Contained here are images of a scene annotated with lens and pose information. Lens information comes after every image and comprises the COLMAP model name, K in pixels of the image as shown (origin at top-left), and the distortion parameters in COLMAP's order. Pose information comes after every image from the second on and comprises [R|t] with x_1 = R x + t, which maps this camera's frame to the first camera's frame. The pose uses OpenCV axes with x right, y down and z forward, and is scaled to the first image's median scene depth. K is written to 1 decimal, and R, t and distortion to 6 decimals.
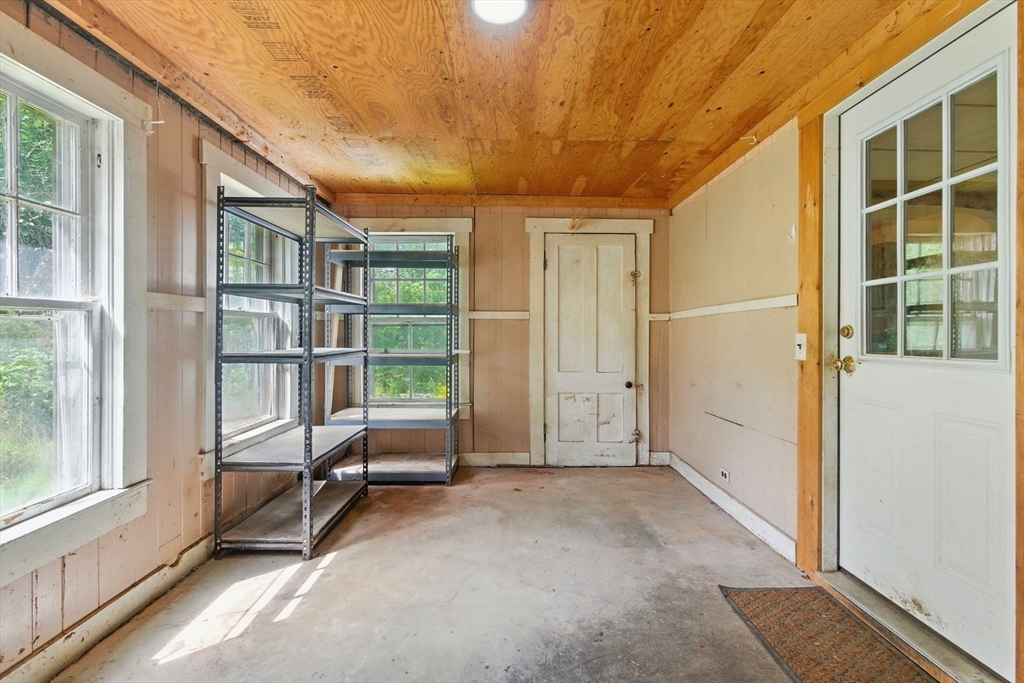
lens RADIAL K [[462.3, 0, 517.3], [0, 462.3, 339.0], [0, 0, 1]] dist [0.000699, 0.001434]
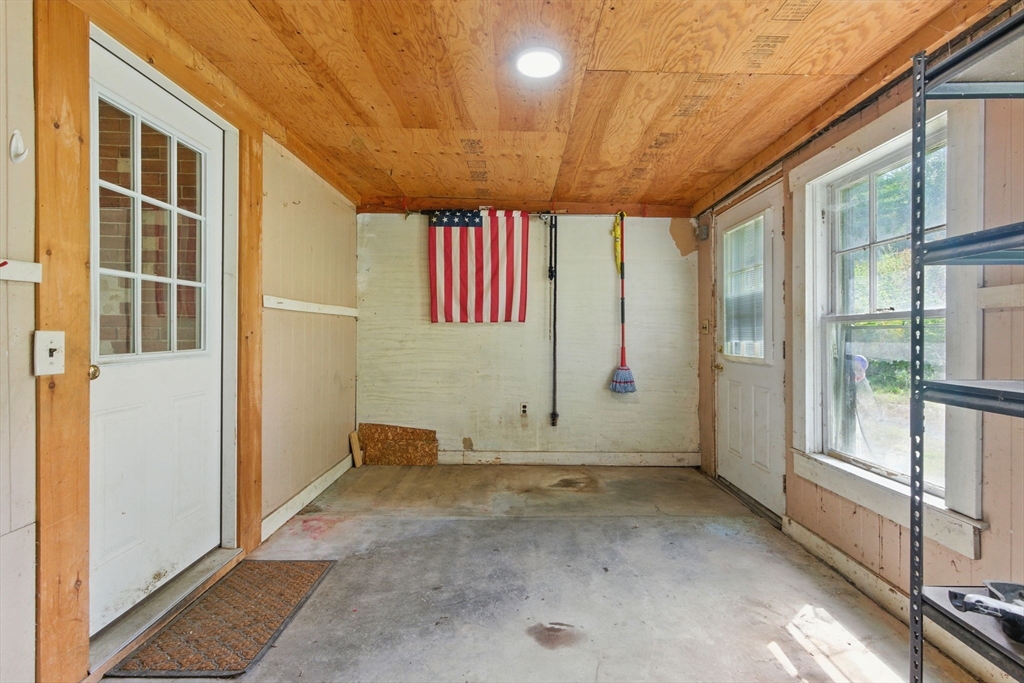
lens RADIAL K [[462.3, 0, 517.3], [0, 462.3, 339.0], [0, 0, 1]] dist [0.000699, 0.001434]
pose [[-0.999695, -0.010578, 0.022337, -0.014223], [-0.009943, 0.999548, 0.028365, -0.031886], [-0.022627, 0.028134, -0.999348, 2.022479]]
